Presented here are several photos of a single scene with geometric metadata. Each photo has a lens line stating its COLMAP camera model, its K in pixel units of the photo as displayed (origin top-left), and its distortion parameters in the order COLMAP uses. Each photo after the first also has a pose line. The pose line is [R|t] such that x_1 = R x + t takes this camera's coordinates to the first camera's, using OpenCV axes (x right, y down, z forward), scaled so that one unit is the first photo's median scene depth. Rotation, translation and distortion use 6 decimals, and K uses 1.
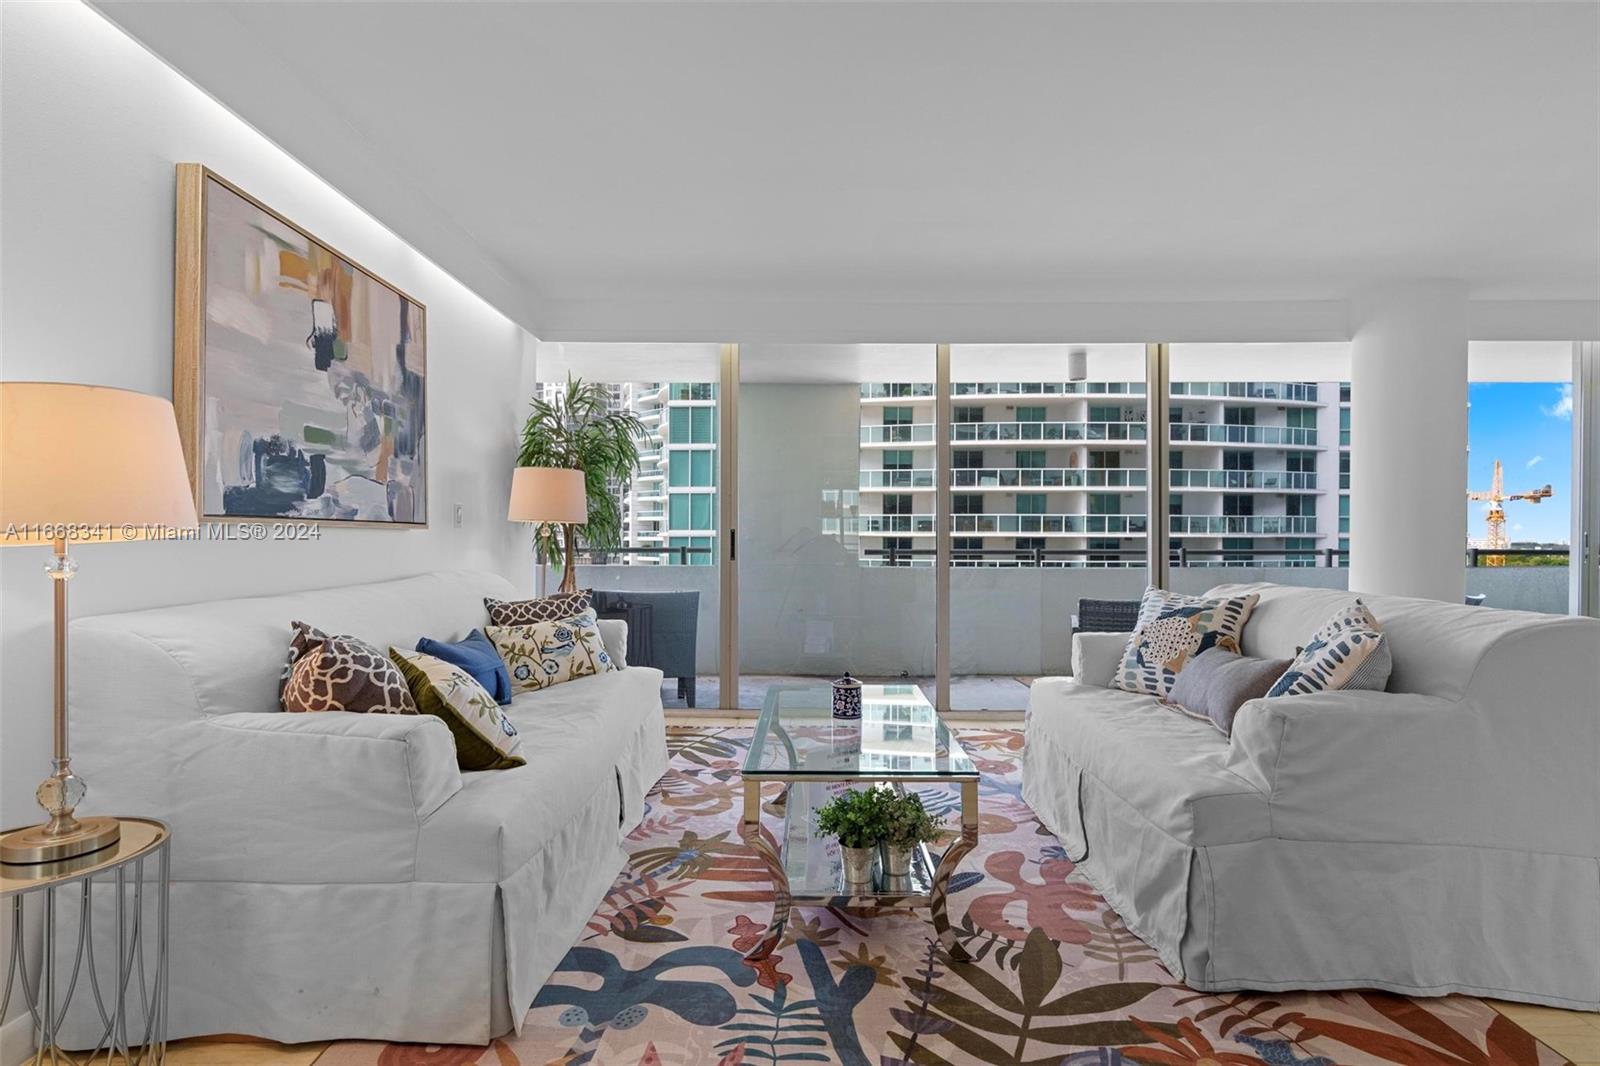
lens RADIAL K [[781.0, 0, 801.7], [0, 781.0, 542.8], [0, 0, 1]] dist [-0.004431, 0.001006]
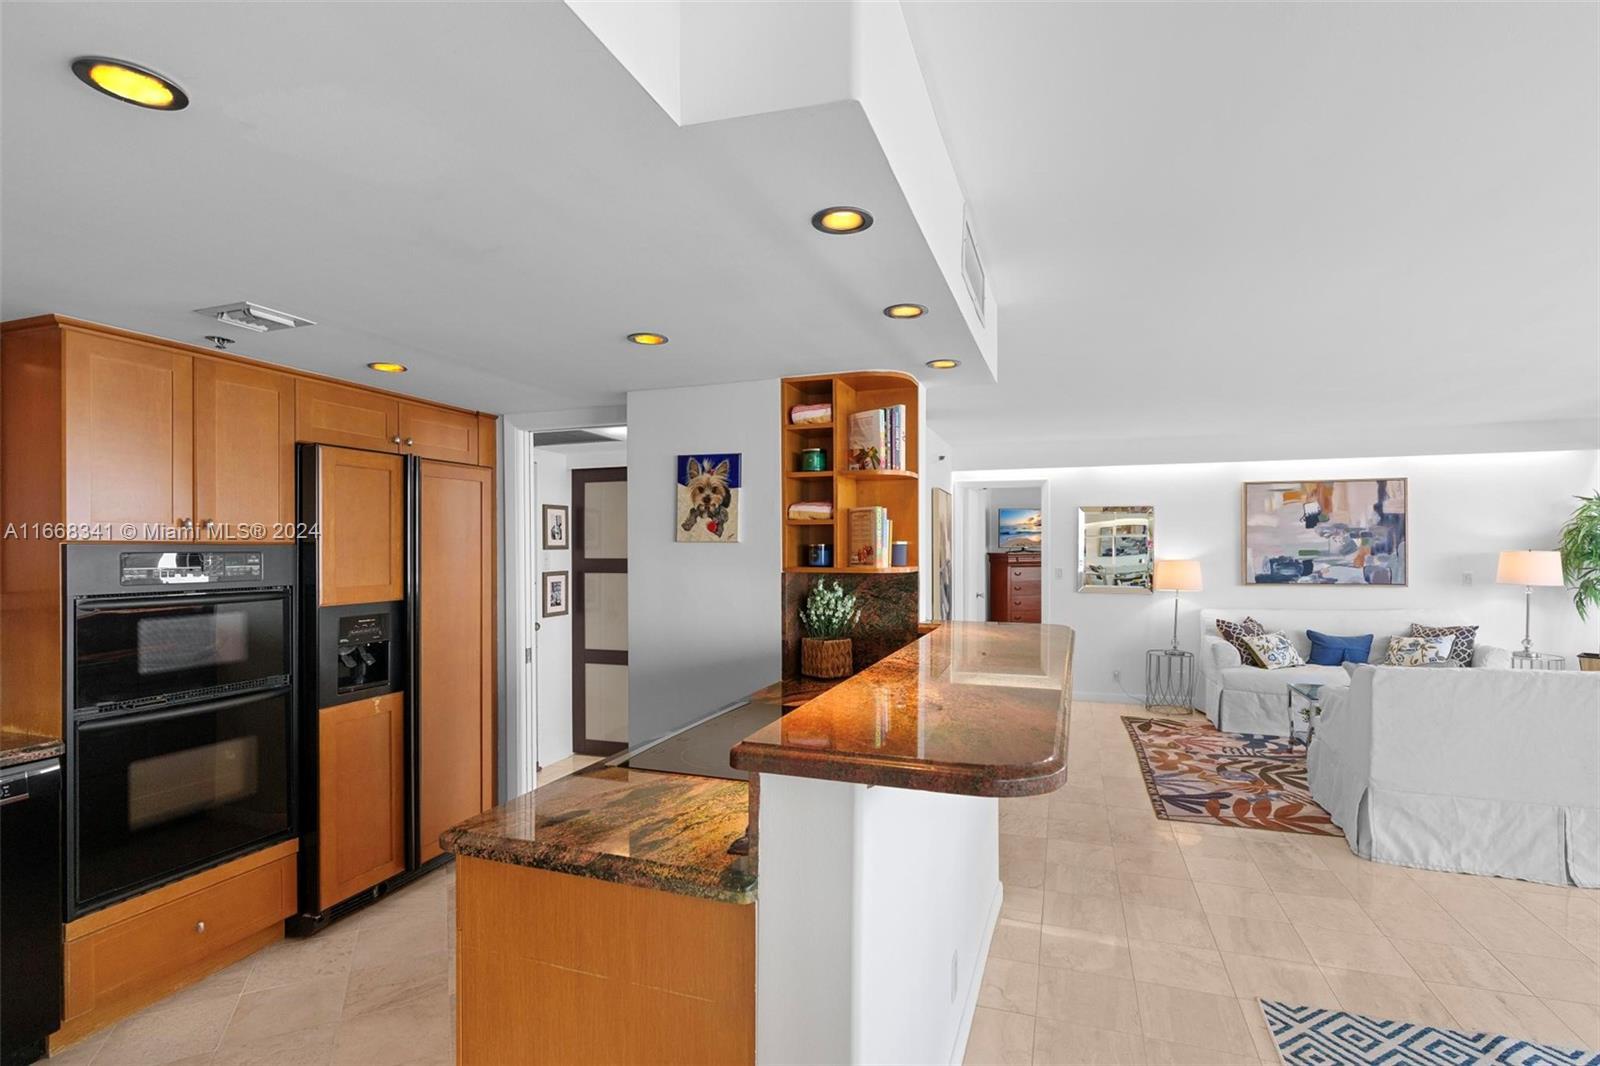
lens RADIAL K [[763.9, 0, 812.6], [0, 763.9, 552.3], [0, 0, 1]] dist [-0.000210, 0.001013]
pose [[-0.308468, 0.003337, -0.951229, 2.007542], [-0.001643, 0.999990, 0.004041, -0.121348], [0.951233, 0.002810, -0.308460, 0.148722]]
